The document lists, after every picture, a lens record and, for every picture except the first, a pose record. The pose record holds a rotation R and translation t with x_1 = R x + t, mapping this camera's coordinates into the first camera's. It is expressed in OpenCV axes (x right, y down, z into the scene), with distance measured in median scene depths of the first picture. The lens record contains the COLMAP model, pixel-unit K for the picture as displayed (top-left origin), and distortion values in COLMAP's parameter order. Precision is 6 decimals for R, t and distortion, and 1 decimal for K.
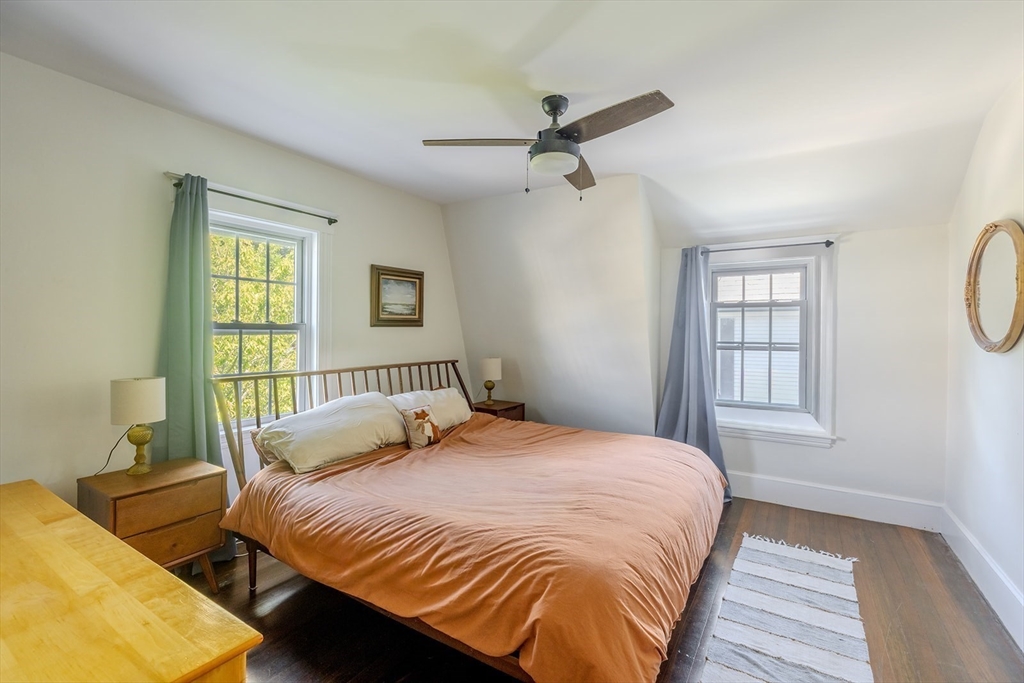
lens RADIAL K [[470.6, 0, 513.2], [0, 470.6, 340.4], [0, 0, 1]] dist [0.000572, 0.000073]
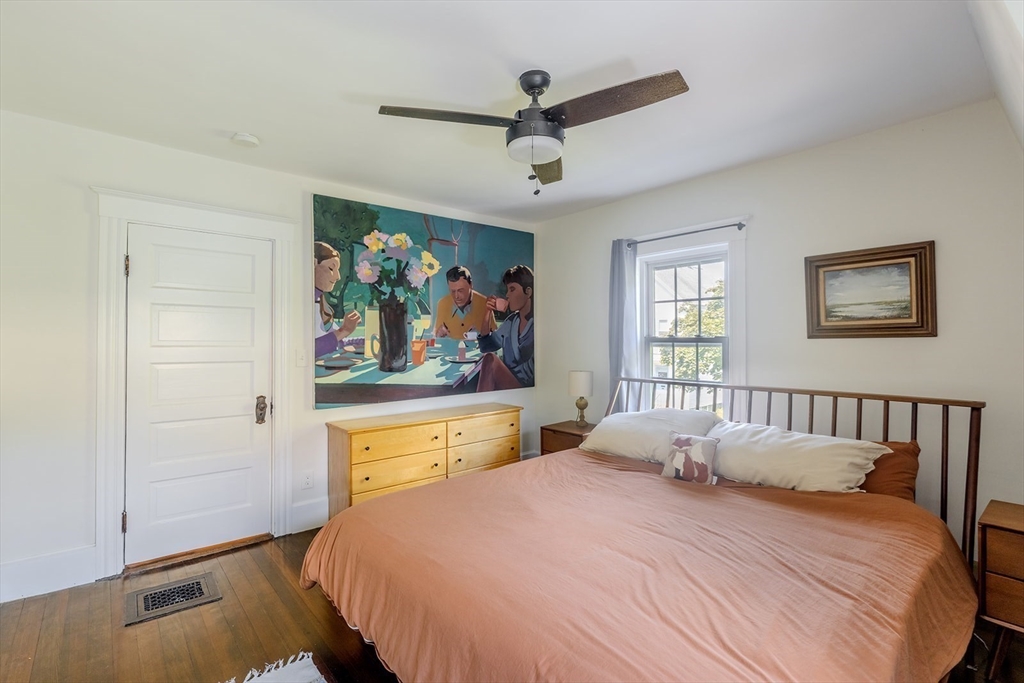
lens RADIAL K [[470.6, 0, 514.6], [0, 470.6, 335.6], [0, 0, 1]] dist [0.000572, 0.000073]
pose [[-0.296822, -0.018331, -0.954757, 0.565436], [-0.022092, 0.999680, -0.012325, -0.013313], [0.954677, 0.017434, -0.297132, 0.764713]]
